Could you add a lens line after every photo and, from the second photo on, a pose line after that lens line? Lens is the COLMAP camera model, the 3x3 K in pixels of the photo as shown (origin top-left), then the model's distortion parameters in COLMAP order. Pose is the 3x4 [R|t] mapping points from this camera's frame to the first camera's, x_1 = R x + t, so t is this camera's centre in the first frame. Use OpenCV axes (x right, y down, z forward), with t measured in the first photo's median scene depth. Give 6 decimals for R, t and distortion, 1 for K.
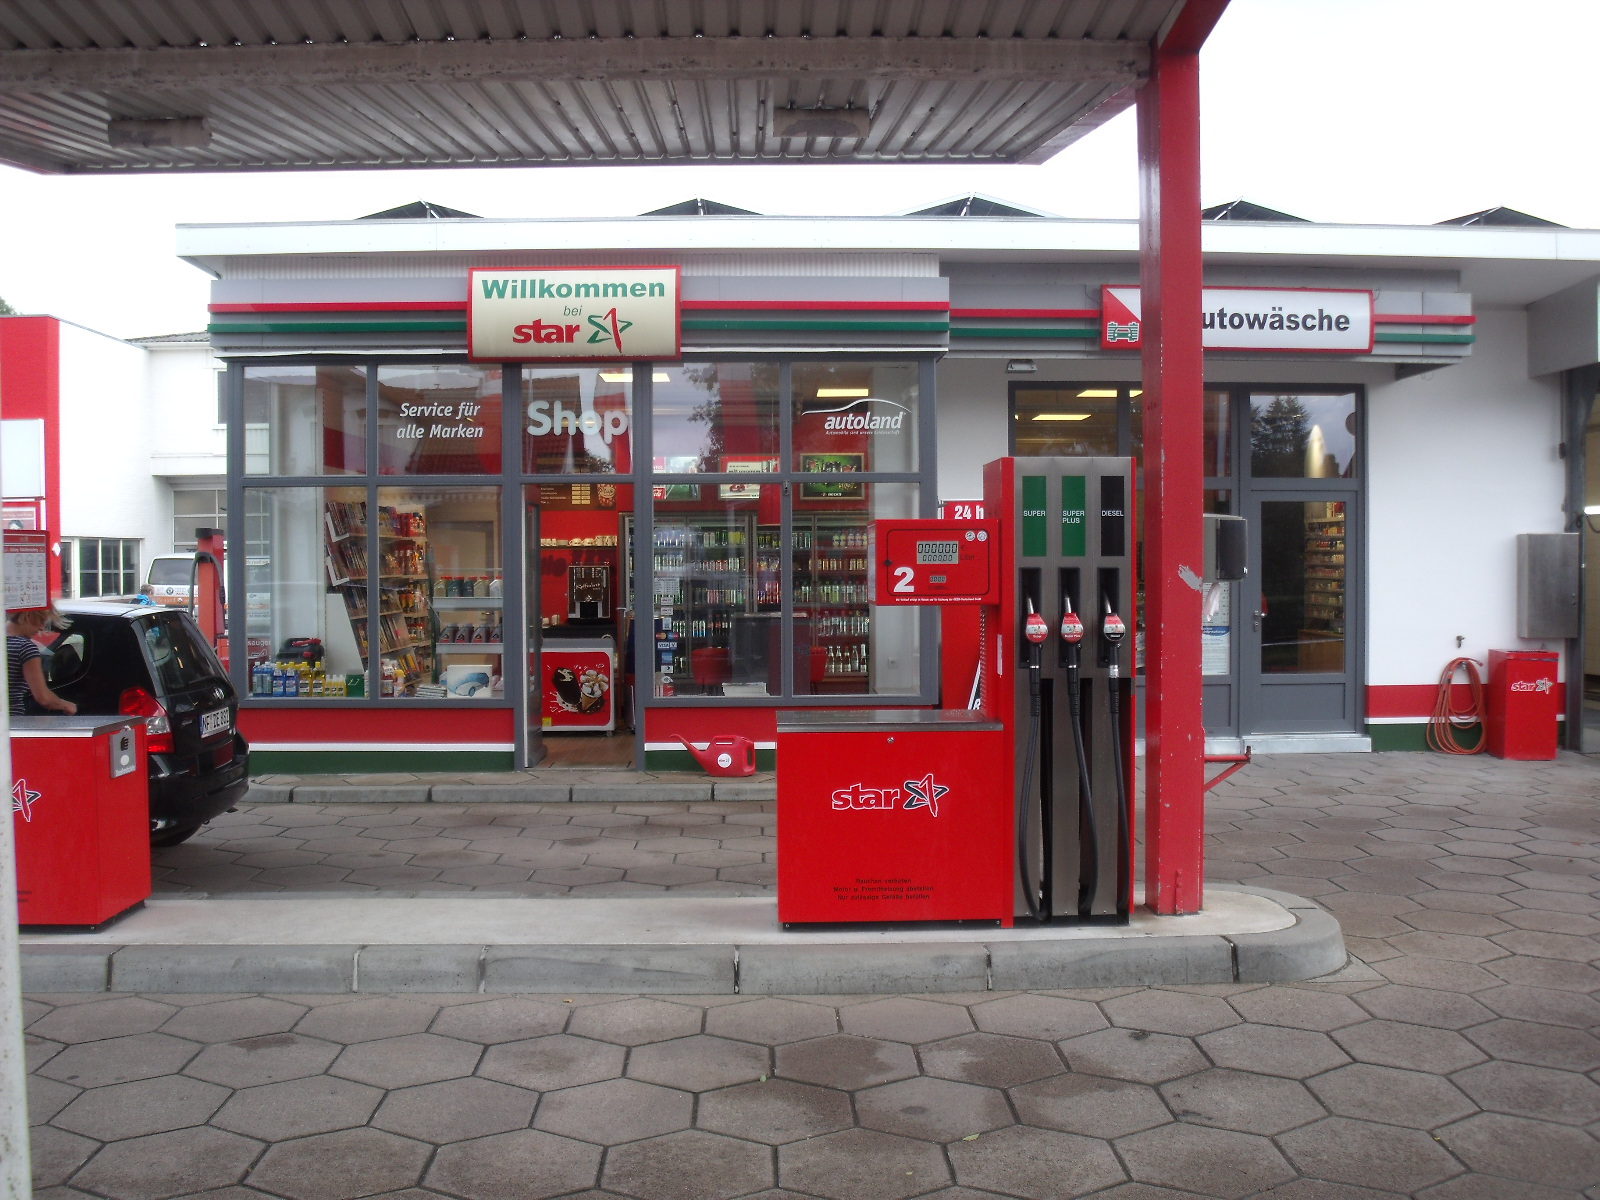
lens RADIAL K [[1510.3, 0, 801.3], [0, 1510.3, 600.2], [0, 0, 1]] dist [-0.101184, 0.000000]
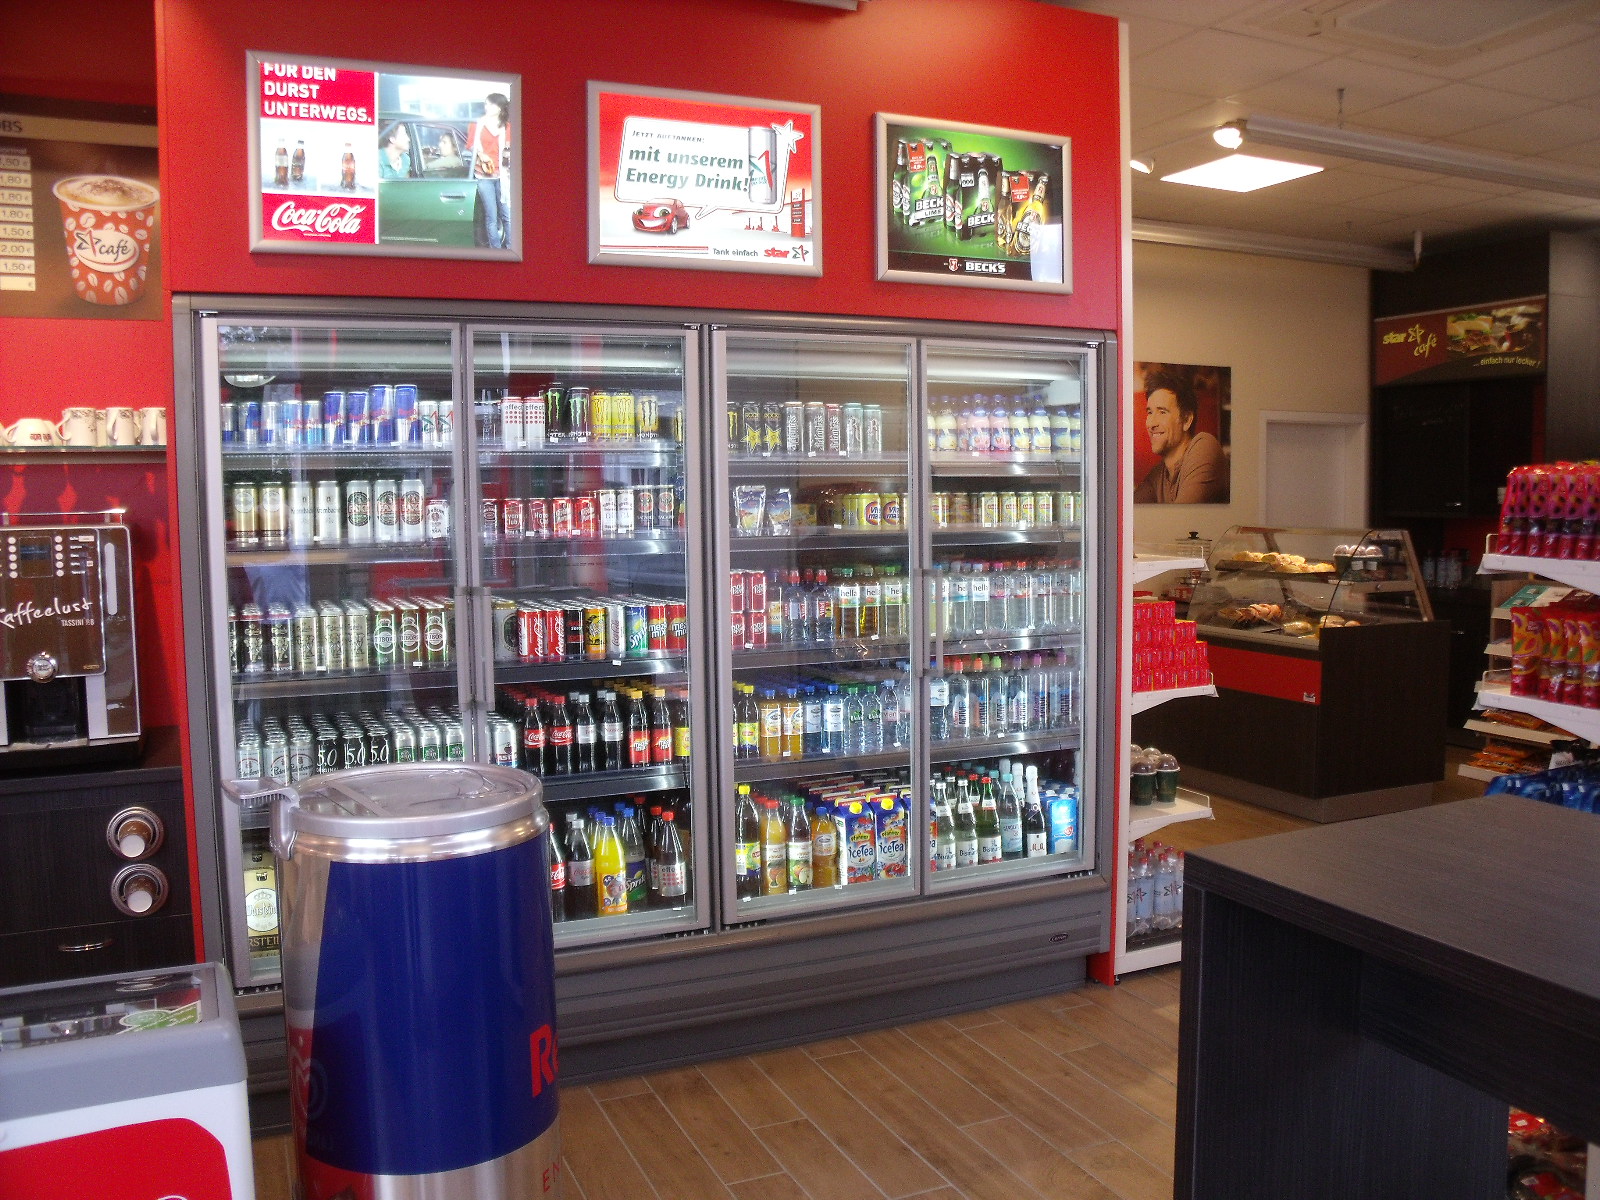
lens RADIAL K [[1344.2, 0, 799.2], [0, 1344.2, 603.5], [0, 0, 1]] dist [-0.107867, -0.000061]
pose [[0.927799, -0.034549, 0.371476, -0.105756], [0.011290, 0.997847, 0.064604, -0.022932], [-0.372909, -0.055745, 0.926192, 0.764457]]
